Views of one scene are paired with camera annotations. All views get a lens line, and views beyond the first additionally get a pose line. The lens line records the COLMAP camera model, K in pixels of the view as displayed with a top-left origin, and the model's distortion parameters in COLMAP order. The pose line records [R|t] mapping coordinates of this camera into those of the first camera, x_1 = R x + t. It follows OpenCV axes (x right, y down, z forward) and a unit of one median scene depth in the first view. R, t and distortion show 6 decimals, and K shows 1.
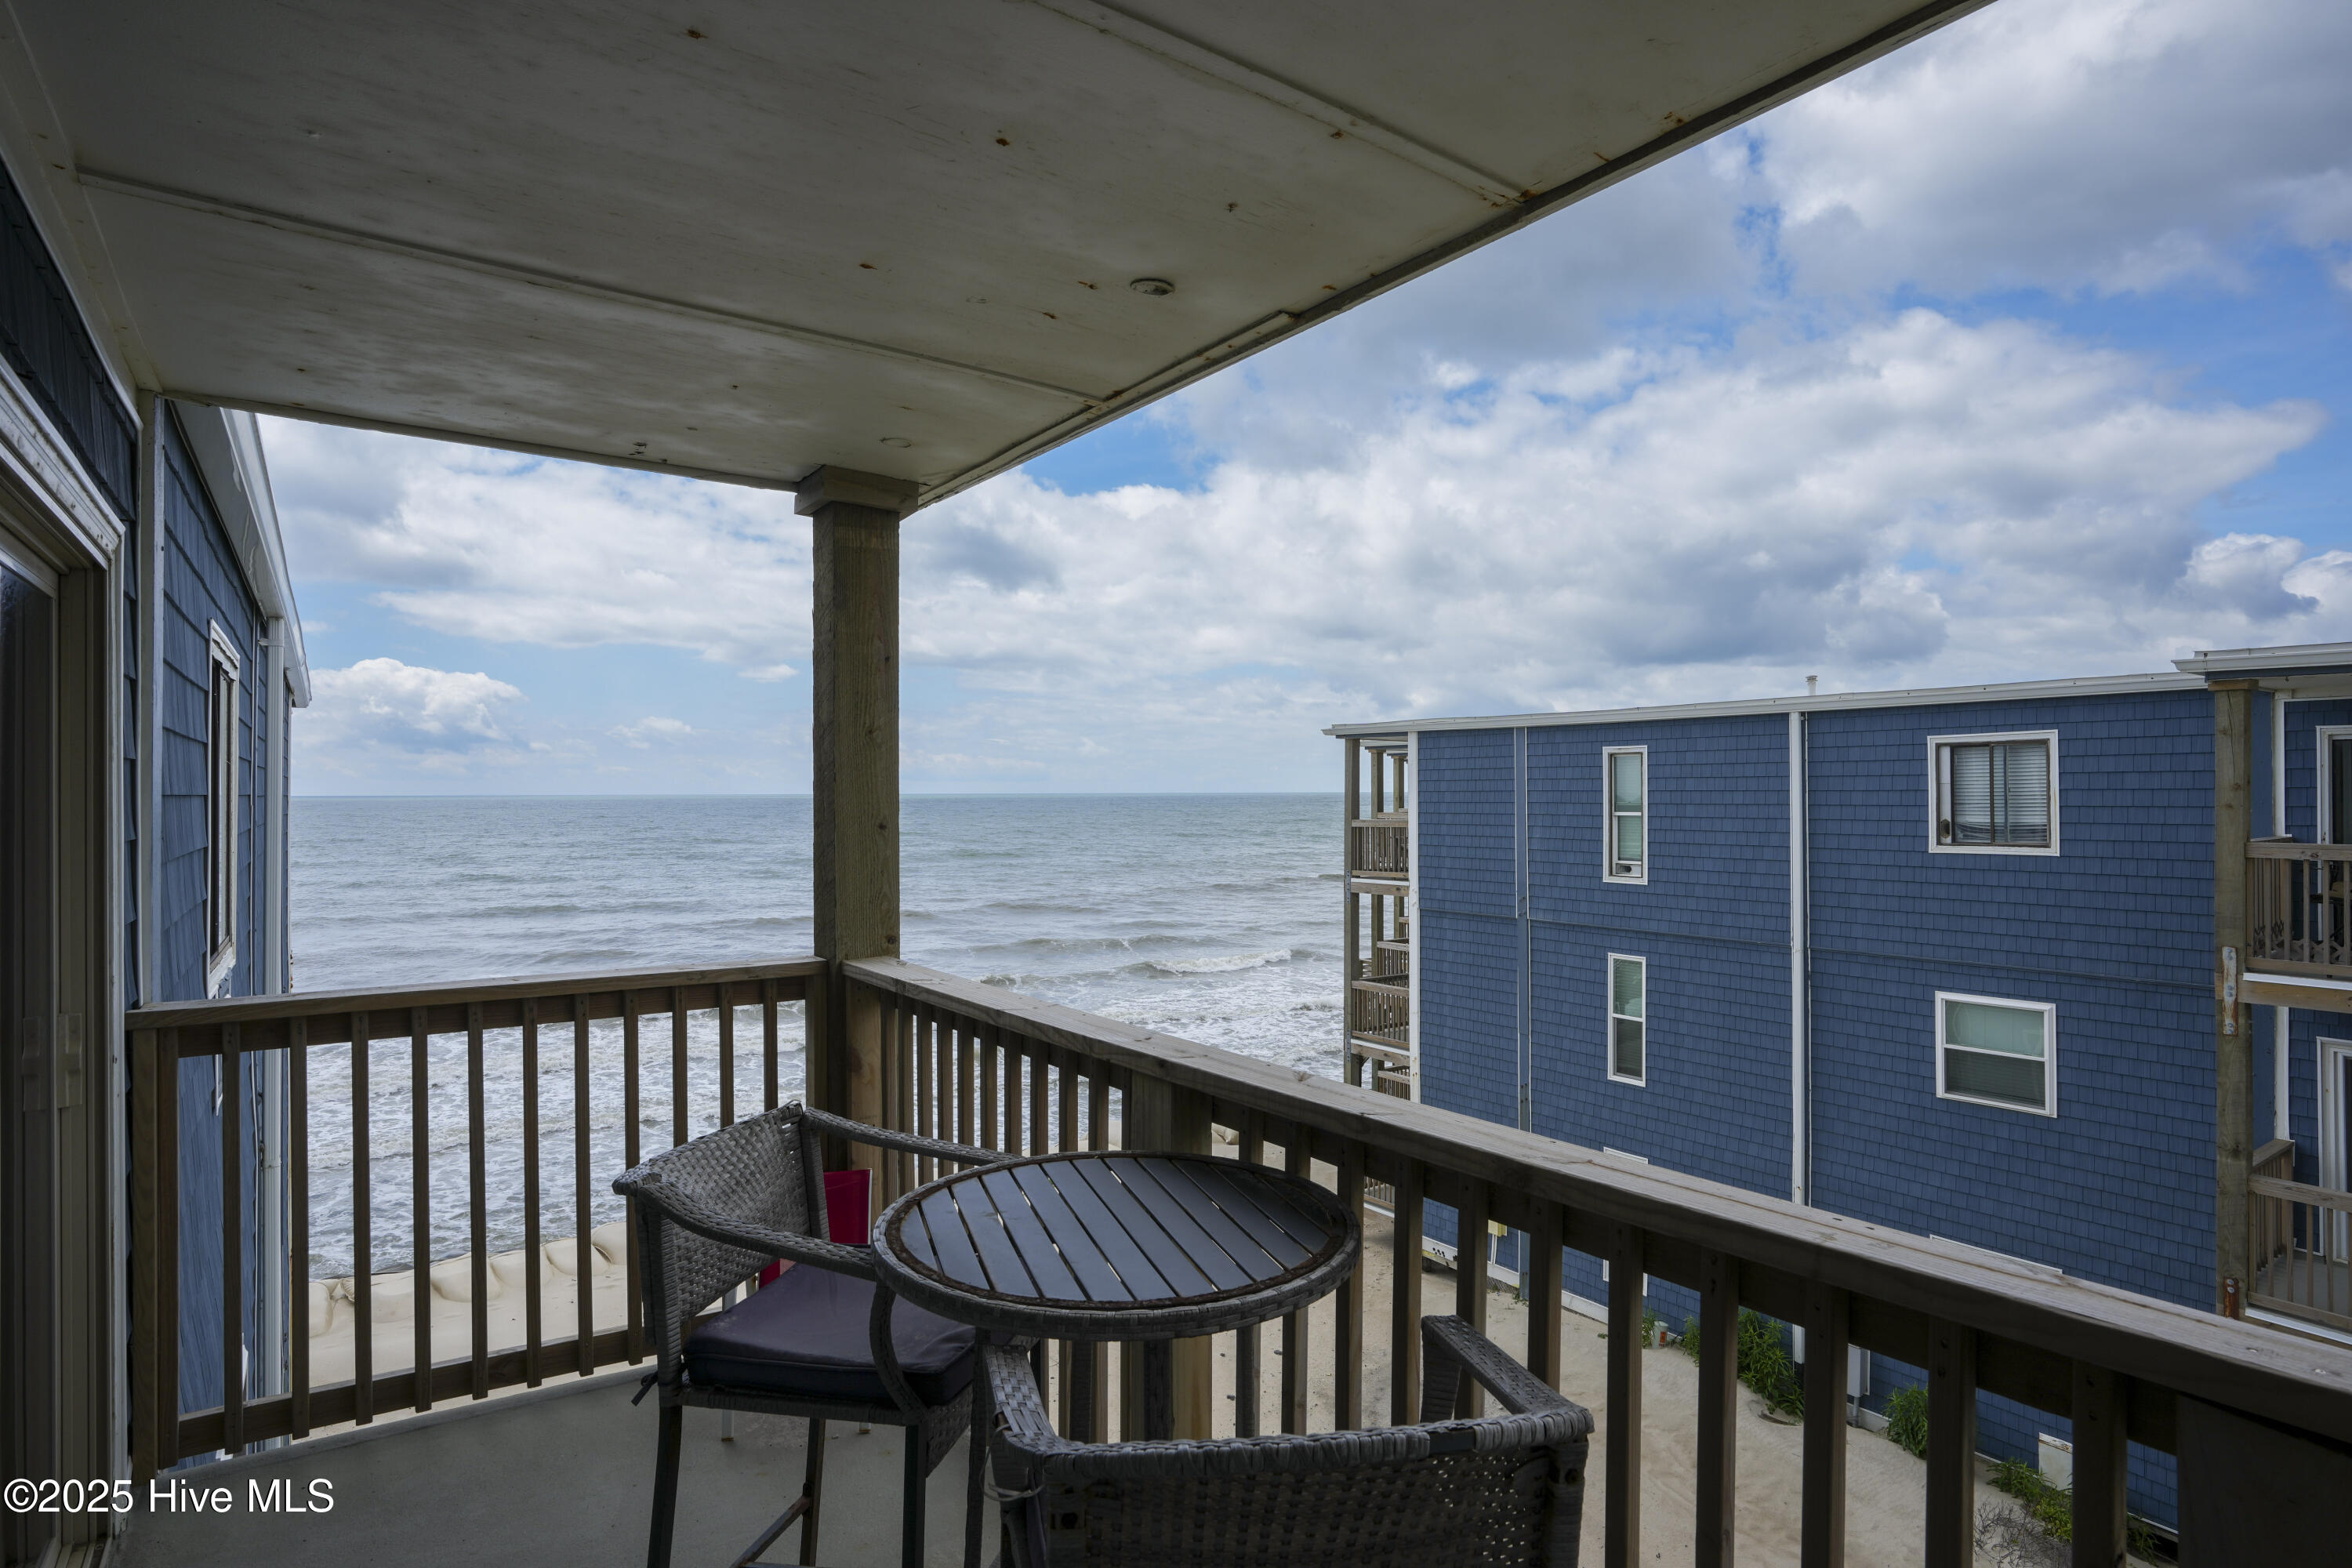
lens RADIAL K [[1256.0, 0, 1179.9], [0, 1256.0, 781.0], [0, 0, 1]] dist [-0.002098, 0.000406]
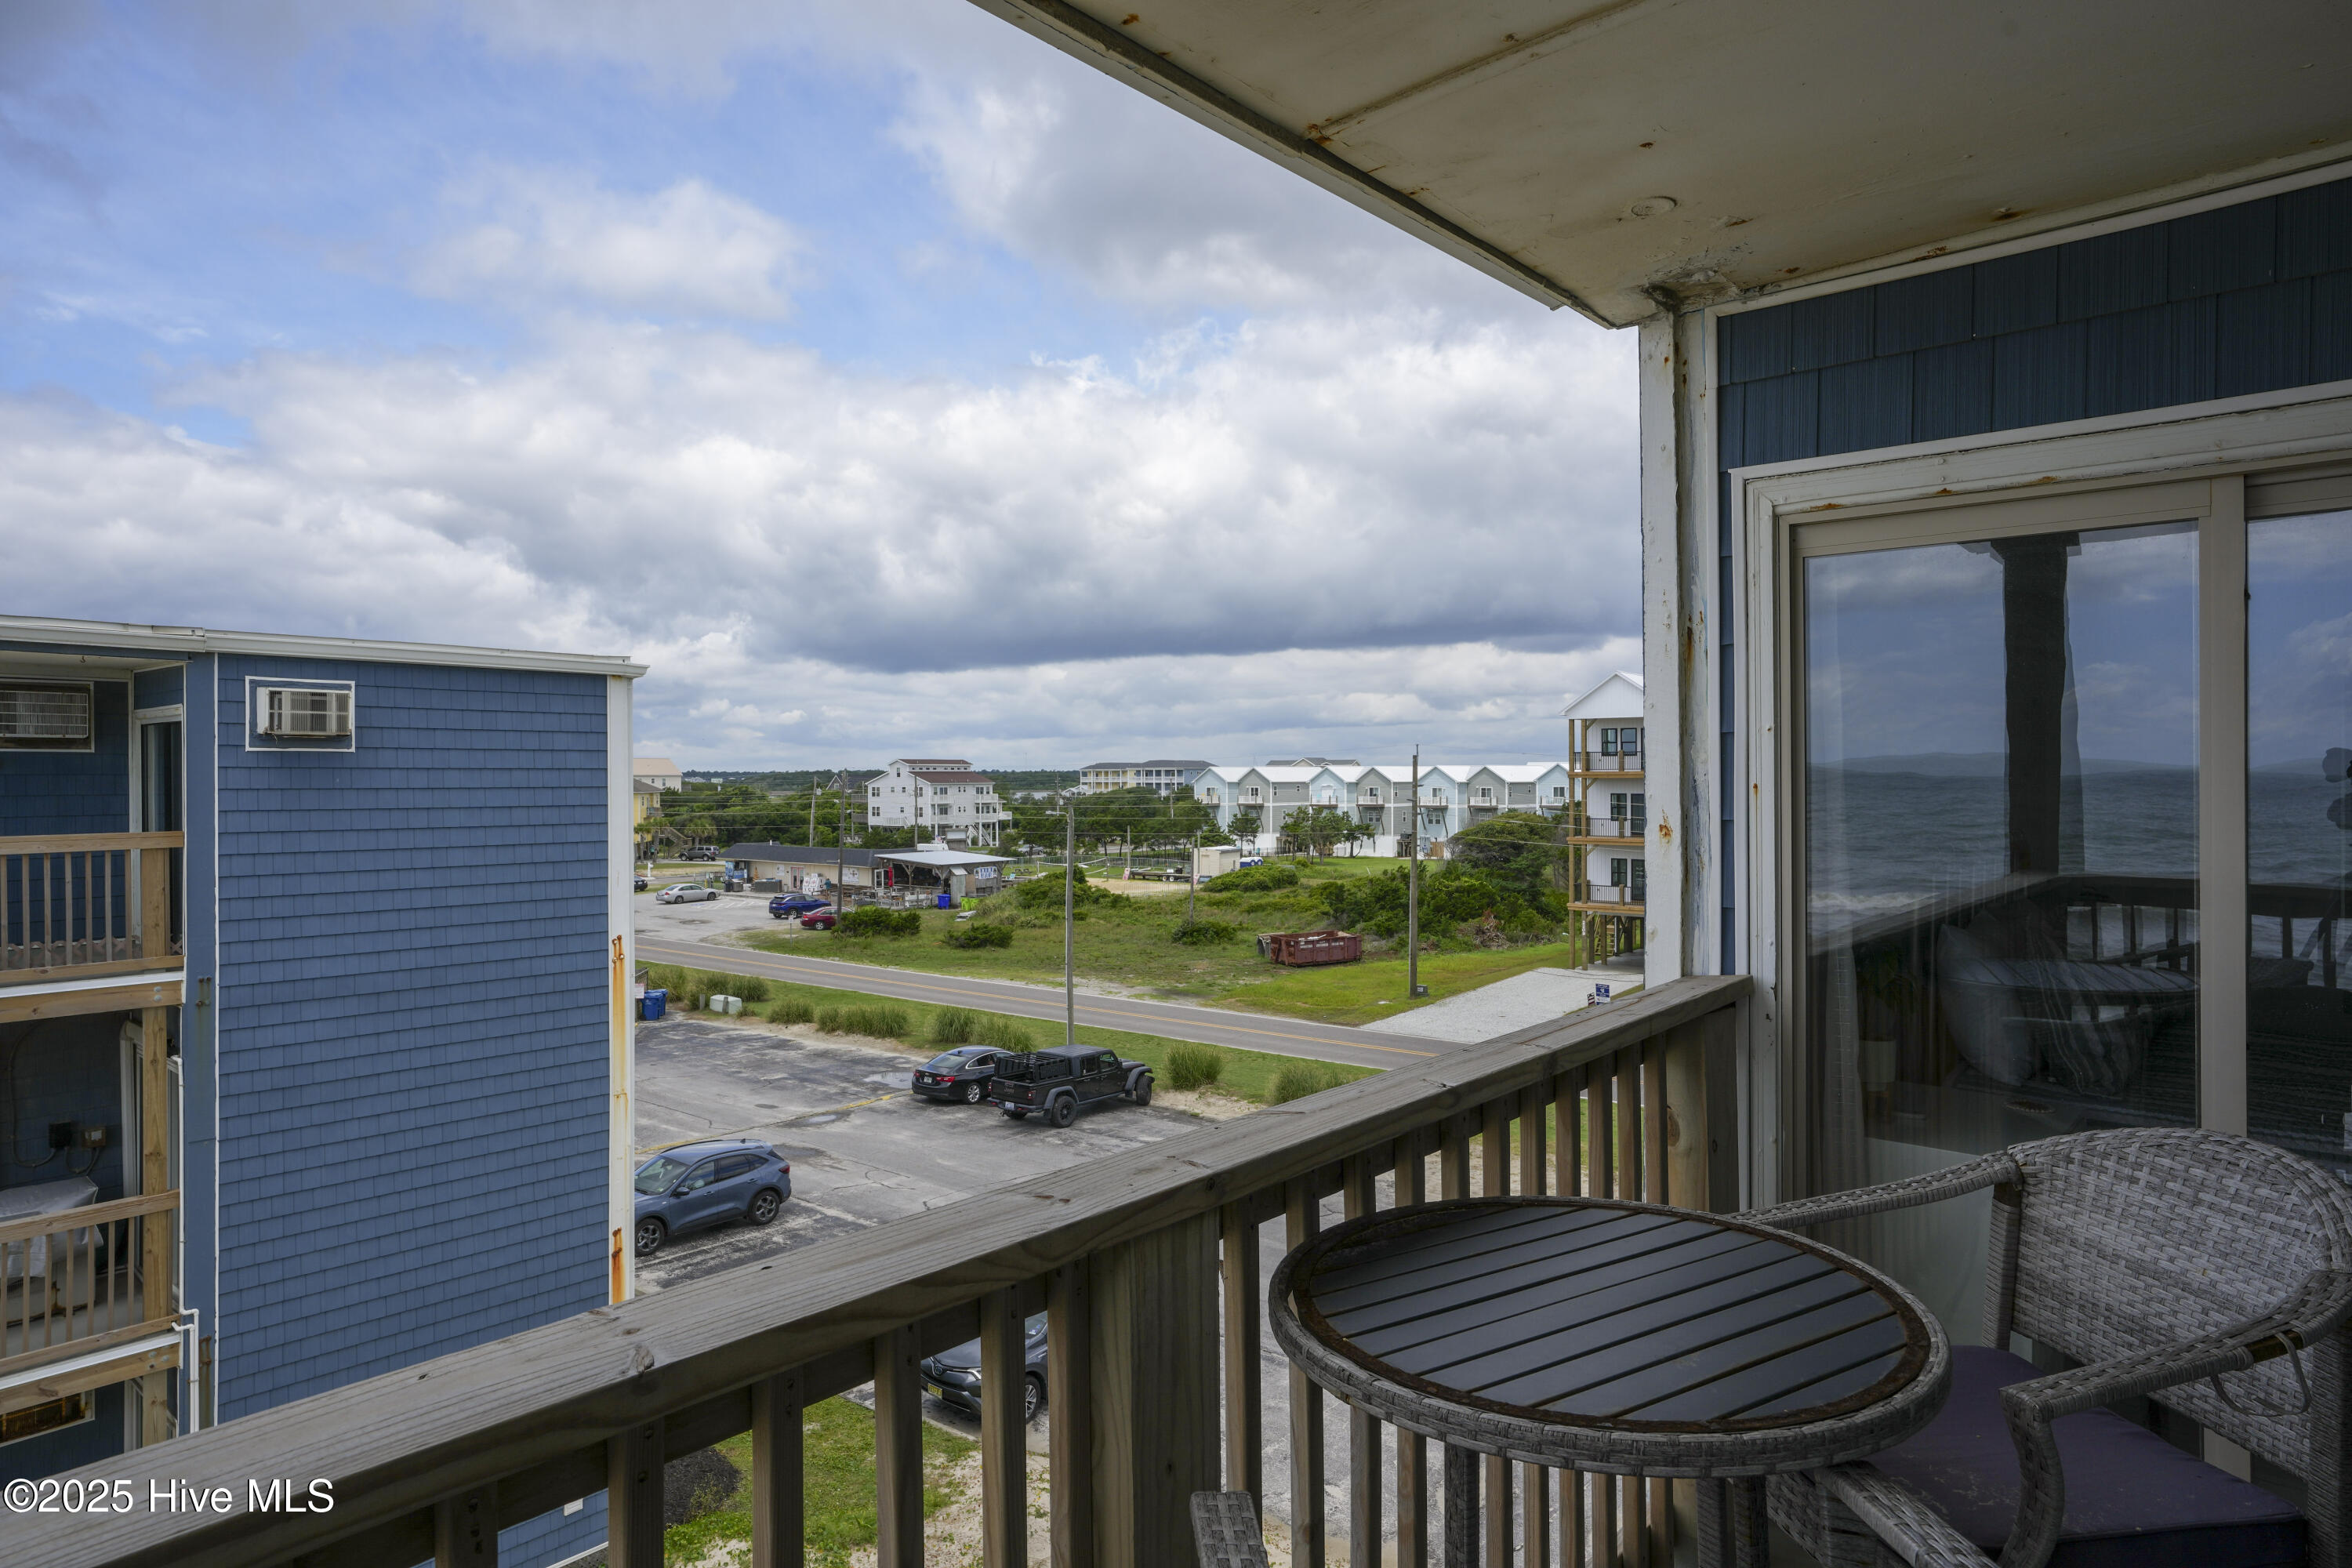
lens RADIAL K [[1375.8, 0, 1176.2], [0, 1375.8, 786.5], [0, 0, 1]] dist [-0.002348, -0.000087]
pose [[-0.249104, -0.002108, 0.968474, -0.058810], [0.002109, 0.999994, 0.002719, 0.003285], [-0.968474, 0.002720, -0.249098, 0.108212]]
